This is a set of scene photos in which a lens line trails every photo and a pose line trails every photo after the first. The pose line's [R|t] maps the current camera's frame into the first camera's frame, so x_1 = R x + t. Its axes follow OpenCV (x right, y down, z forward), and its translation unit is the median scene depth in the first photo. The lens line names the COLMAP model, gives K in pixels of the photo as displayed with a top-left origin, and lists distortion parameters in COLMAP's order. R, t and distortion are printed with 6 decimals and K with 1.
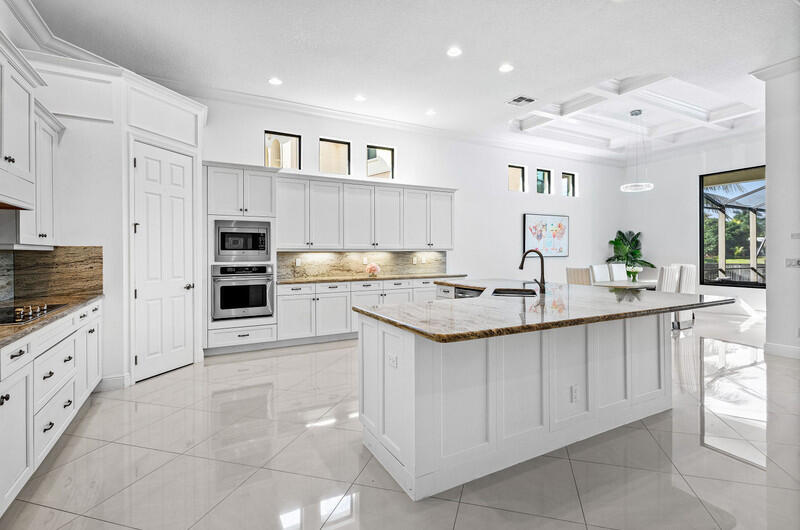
lens RADIAL K [[373.3, 0, 396.5], [0, 373.3, 253.2], [0, 0, 1]] dist [-0.003402, -0.000803]
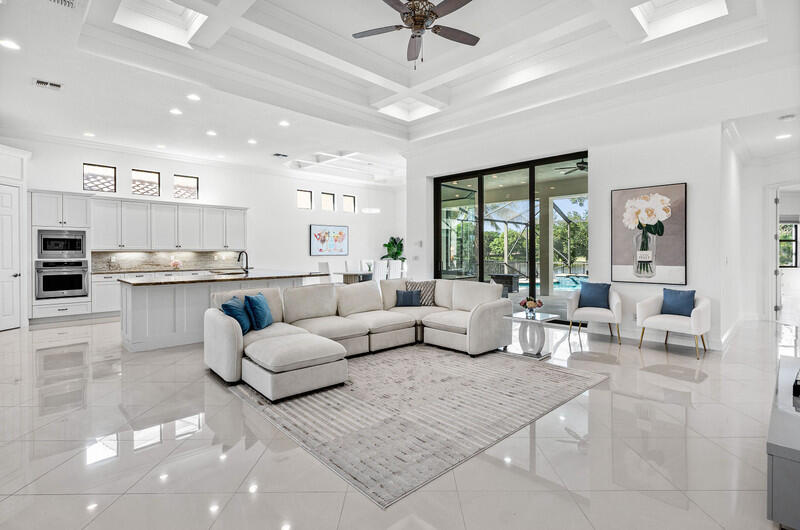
lens RADIAL K [[373.3, 0, 396.5], [0, 373.3, 253.2], [0, 0, 1]] dist [-0.003402, -0.000803]
pose [[0.956438, -0.000933, 0.291935, 0.322861], [0.000616, 0.999999, 0.001177, 0.001137], [-0.291935, -0.000945, 0.956438, -0.601699]]
